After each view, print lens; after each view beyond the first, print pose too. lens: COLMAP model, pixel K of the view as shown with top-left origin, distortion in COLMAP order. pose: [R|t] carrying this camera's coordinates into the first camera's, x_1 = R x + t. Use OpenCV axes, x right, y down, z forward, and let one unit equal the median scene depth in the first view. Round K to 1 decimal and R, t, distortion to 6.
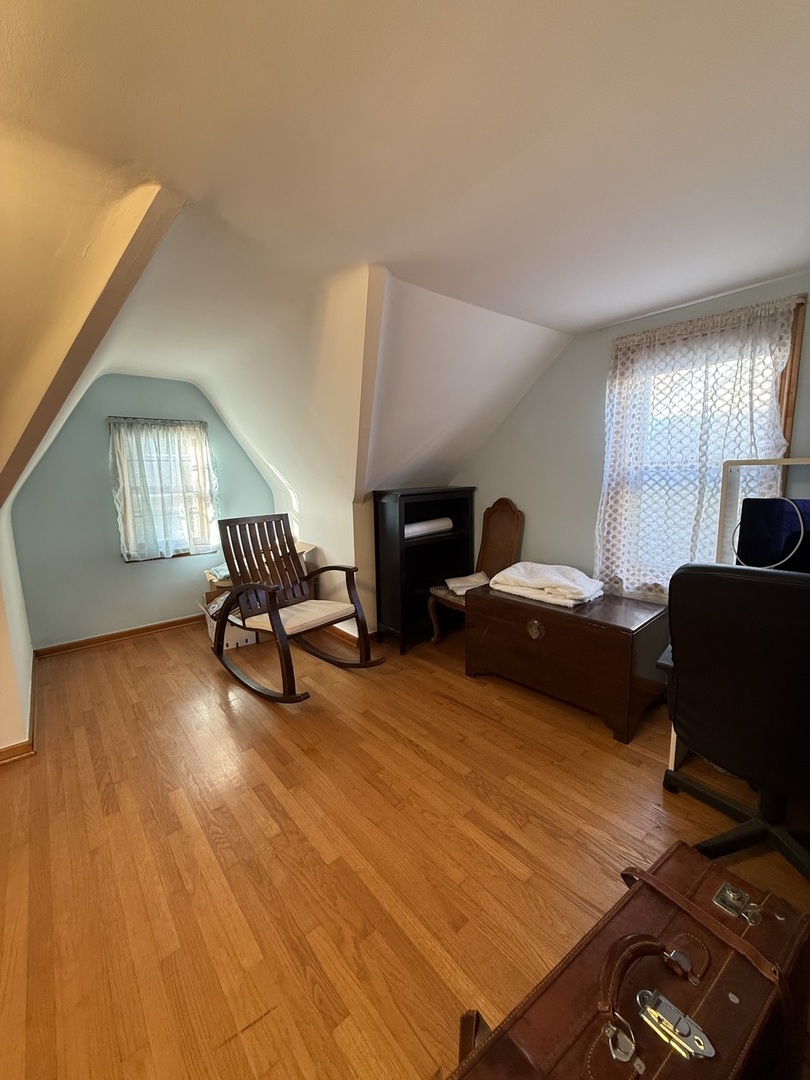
lens RADIAL K [[434.6, 0, 411.0], [0, 434.6, 539.2], [0, 0, 1]] dist [-0.001800, -0.000244]
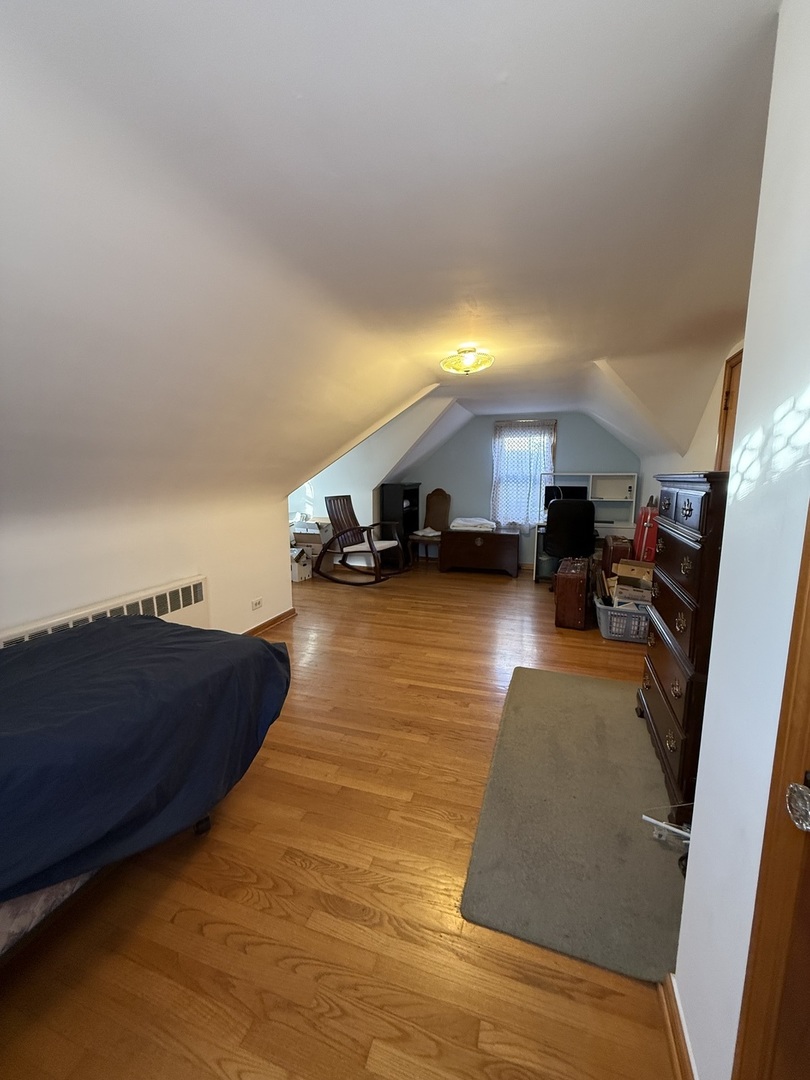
lens RADIAL K [[434.6, 0, 411.0], [0, 434.6, 539.2], [0, 0, 1]] dist [-0.001800, -0.000244]
pose [[0.847649, -0.052247, 0.527979, -1.028005], [0.059246, 0.998237, 0.003665, 0.130539], [-0.527239, 0.028174, 0.849250, -0.655749]]
